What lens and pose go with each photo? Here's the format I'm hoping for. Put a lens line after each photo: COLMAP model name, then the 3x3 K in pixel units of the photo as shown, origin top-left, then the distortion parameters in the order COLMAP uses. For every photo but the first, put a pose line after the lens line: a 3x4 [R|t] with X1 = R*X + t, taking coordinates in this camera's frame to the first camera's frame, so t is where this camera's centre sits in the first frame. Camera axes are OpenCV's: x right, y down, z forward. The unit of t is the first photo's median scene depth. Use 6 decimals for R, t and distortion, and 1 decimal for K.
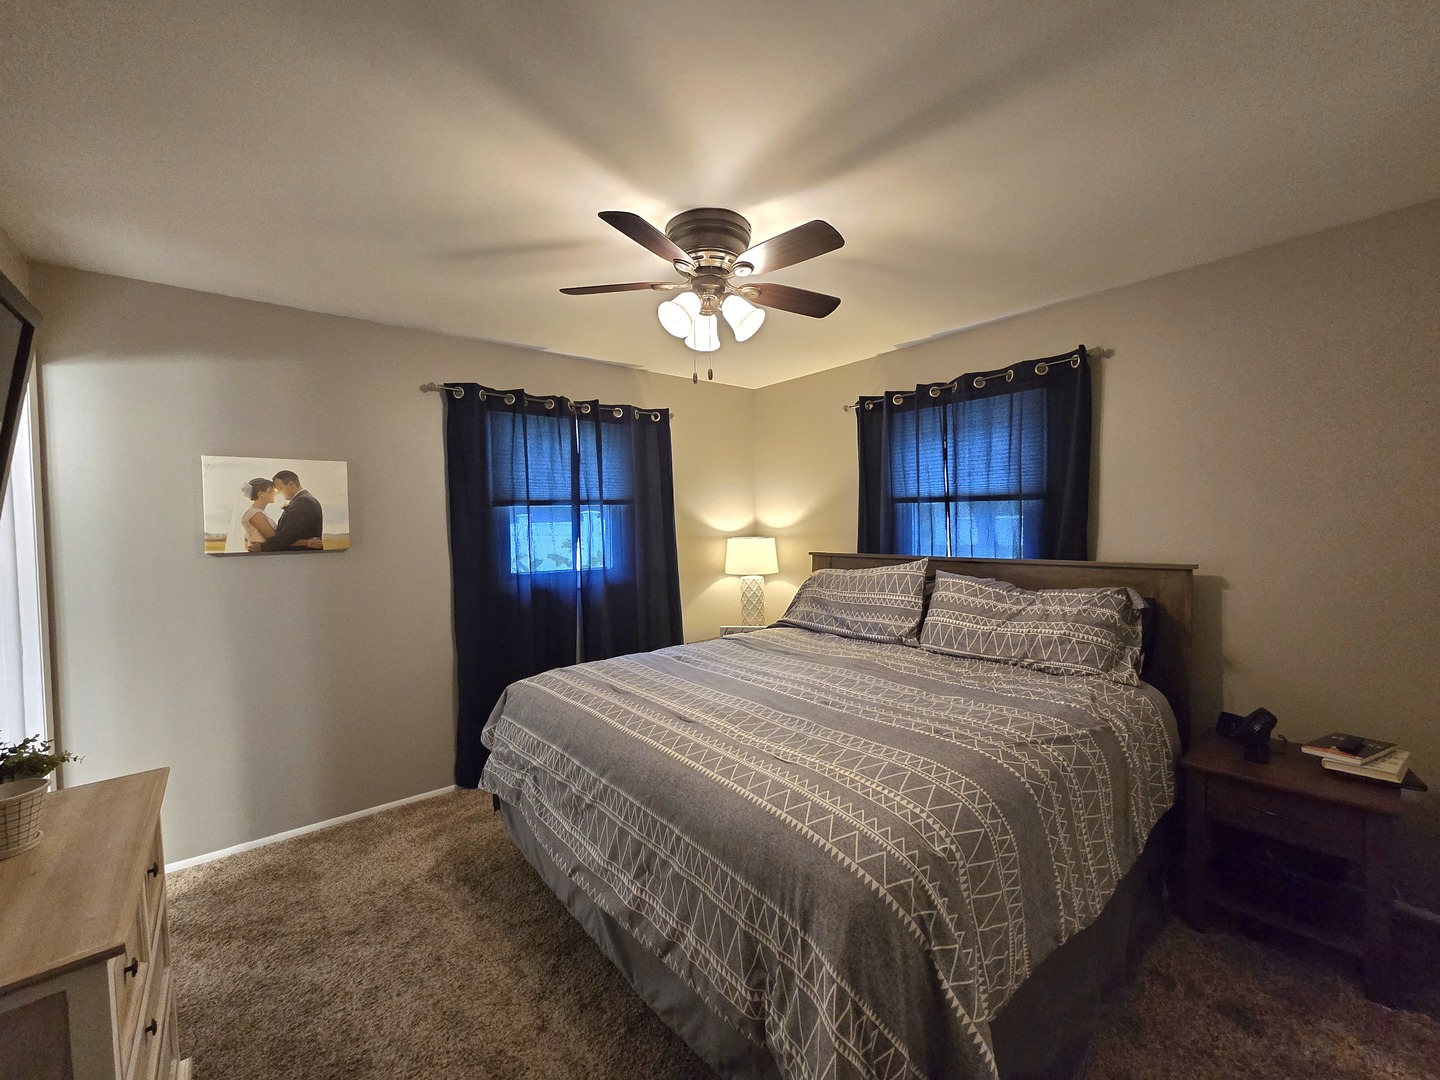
lens RADIAL K [[587.0, 0, 726.8], [0, 587.0, 537.9], [0, 0, 1]] dist [-0.000907, 0.000240]
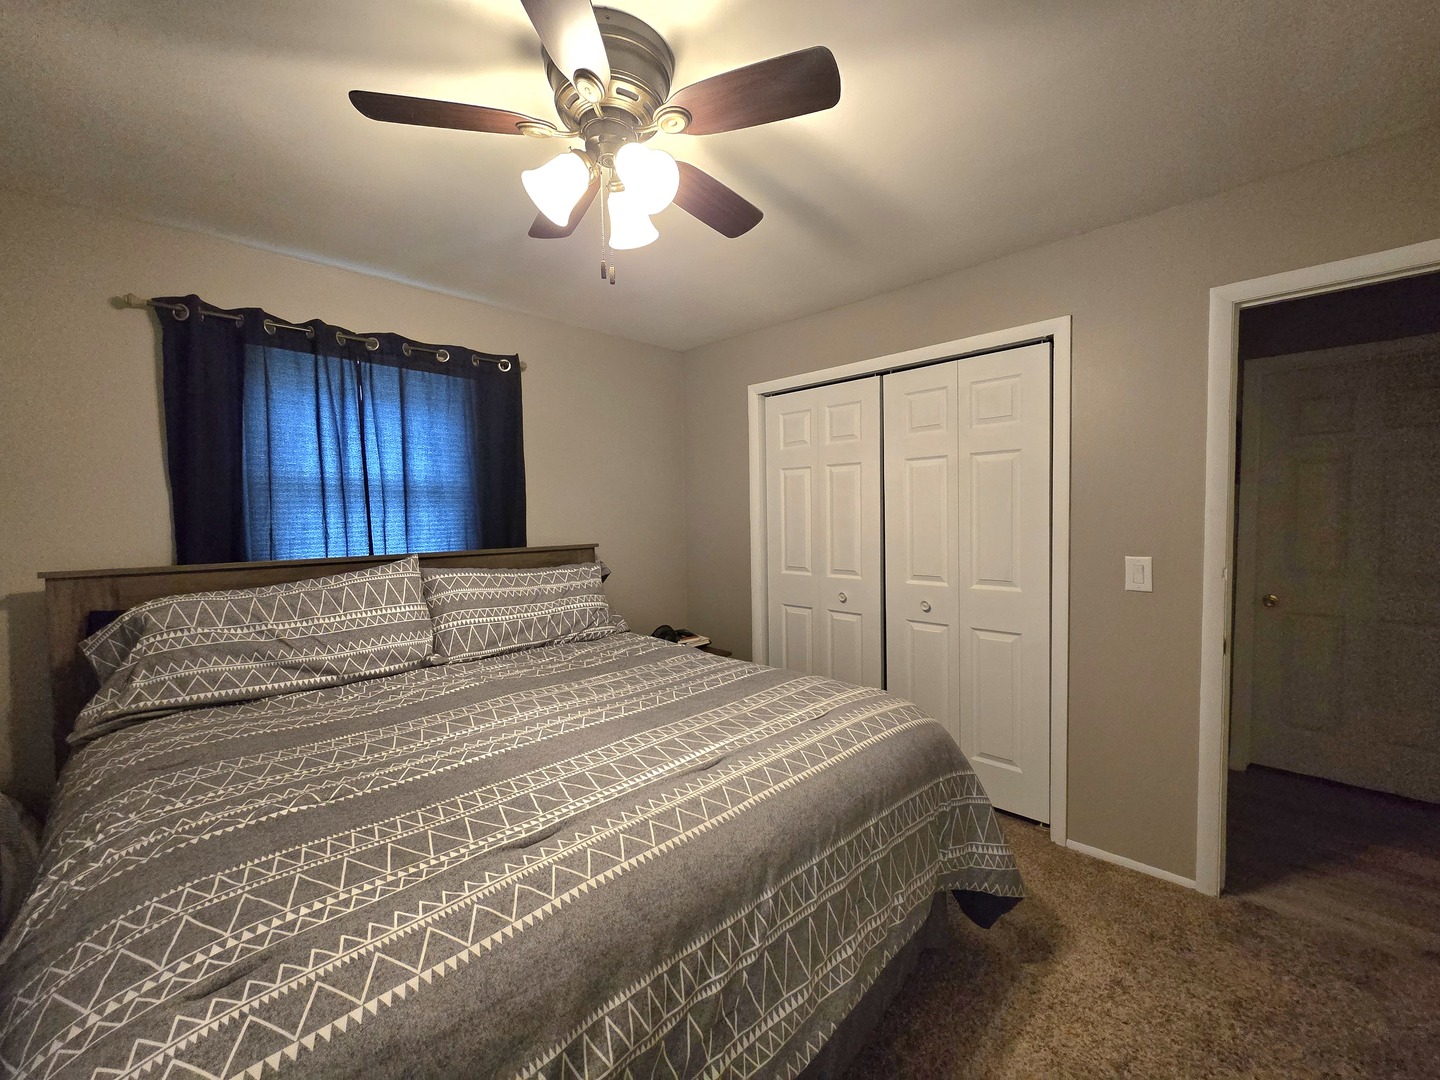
lens RADIAL K [[587.0, 0, 726.8], [0, 587.0, 537.9], [0, 0, 1]] dist [-0.000907, 0.000240]
pose [[-0.099292, -0.015286, 0.994941, -0.508731], [0.040774, 0.998980, 0.019417, 0.013483], [-0.994223, 0.042495, -0.098567, 0.678548]]
